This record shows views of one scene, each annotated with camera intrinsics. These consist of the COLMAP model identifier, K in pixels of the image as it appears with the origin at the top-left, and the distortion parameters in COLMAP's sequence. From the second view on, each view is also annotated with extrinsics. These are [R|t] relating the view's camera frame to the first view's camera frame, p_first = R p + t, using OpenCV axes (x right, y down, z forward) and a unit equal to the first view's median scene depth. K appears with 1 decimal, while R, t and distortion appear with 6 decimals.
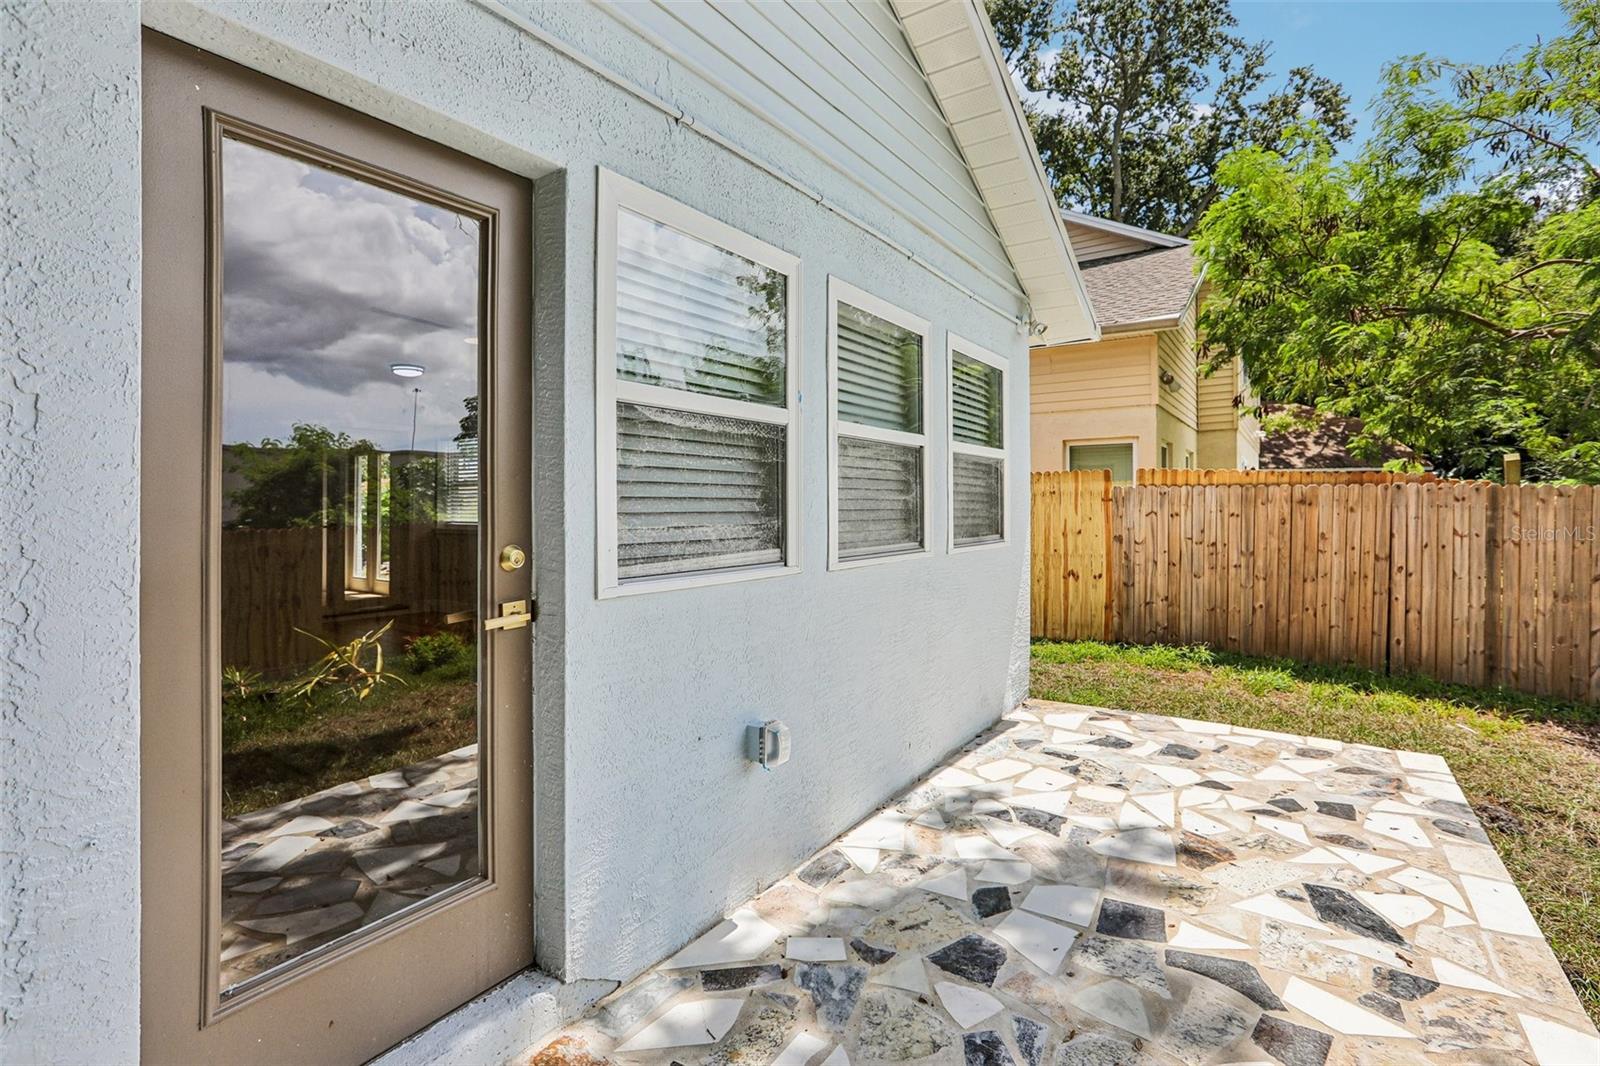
lens RADIAL K [[731.0, 0, 802.7], [0, 731.0, 499.4], [0, 0, 1]] dist [-0.032028, 0.011470]
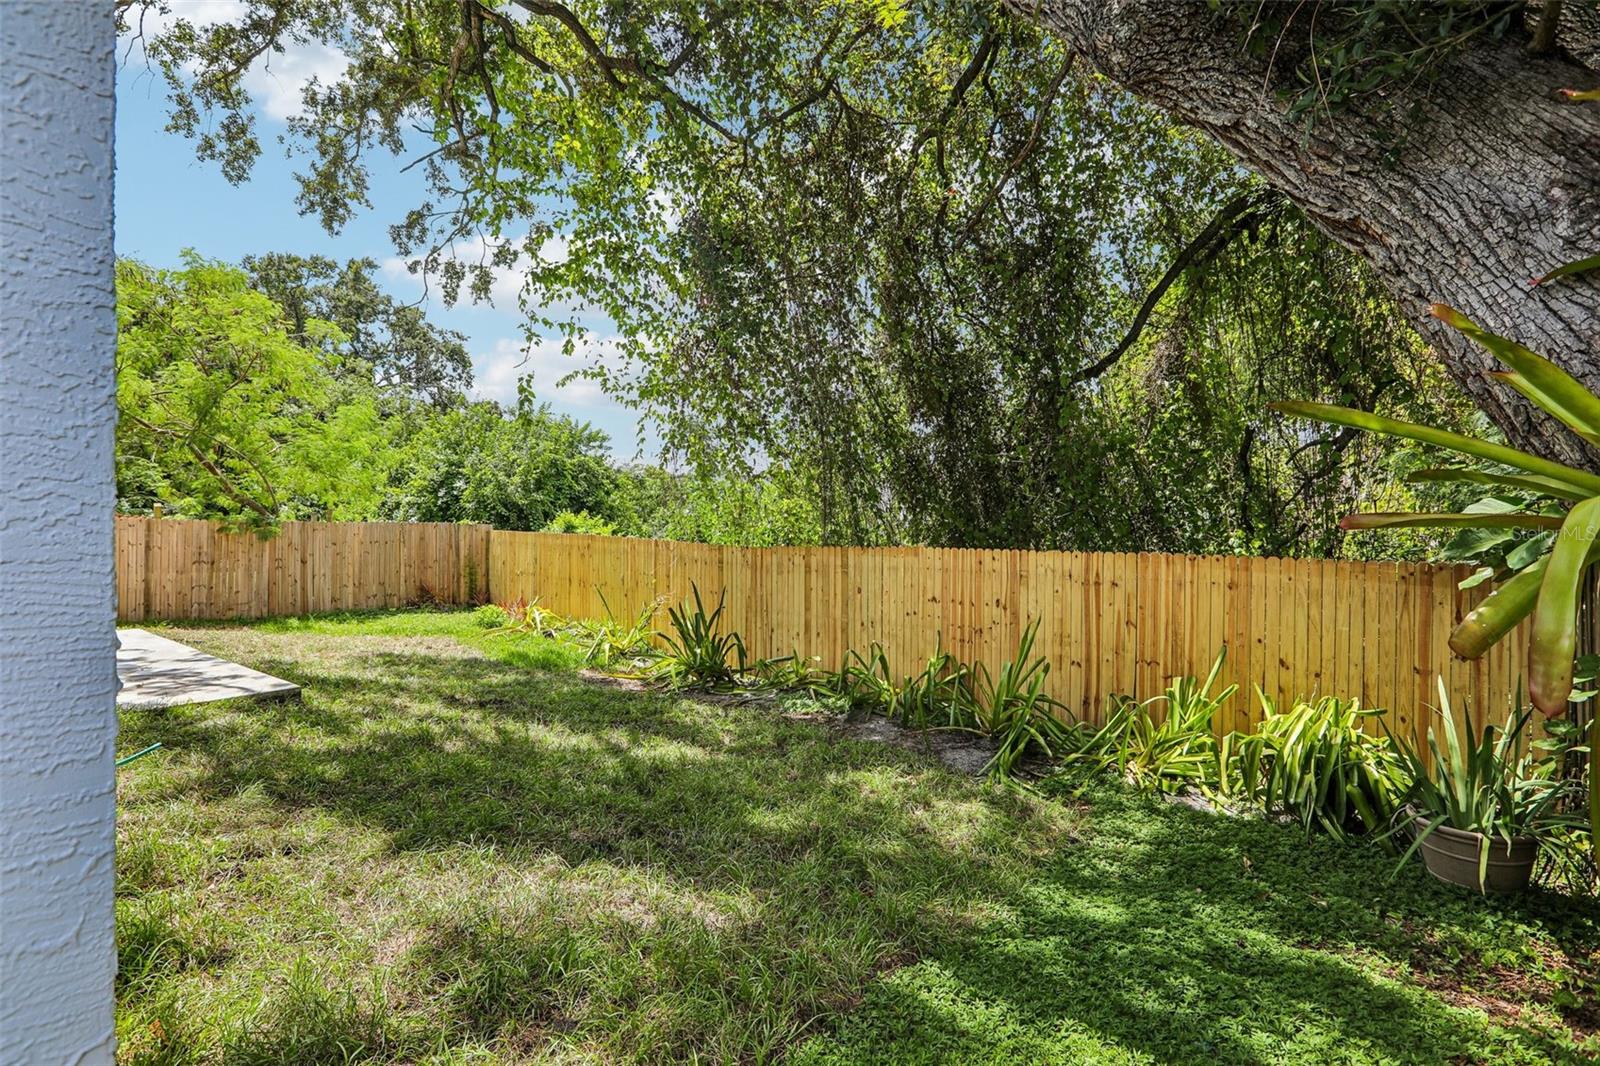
lens RADIAL K [[731.0, 0, 800.0], [0, 731.0, 525.1], [0, 0, 1]] dist [-0.032028, 0.011470]
pose [[0.028750, 0.003812, 0.999579, -1.541931], [-0.013880, 0.999898, -0.003414, -0.030773], [-0.999490, -0.013776, 0.028800, -1.363023]]
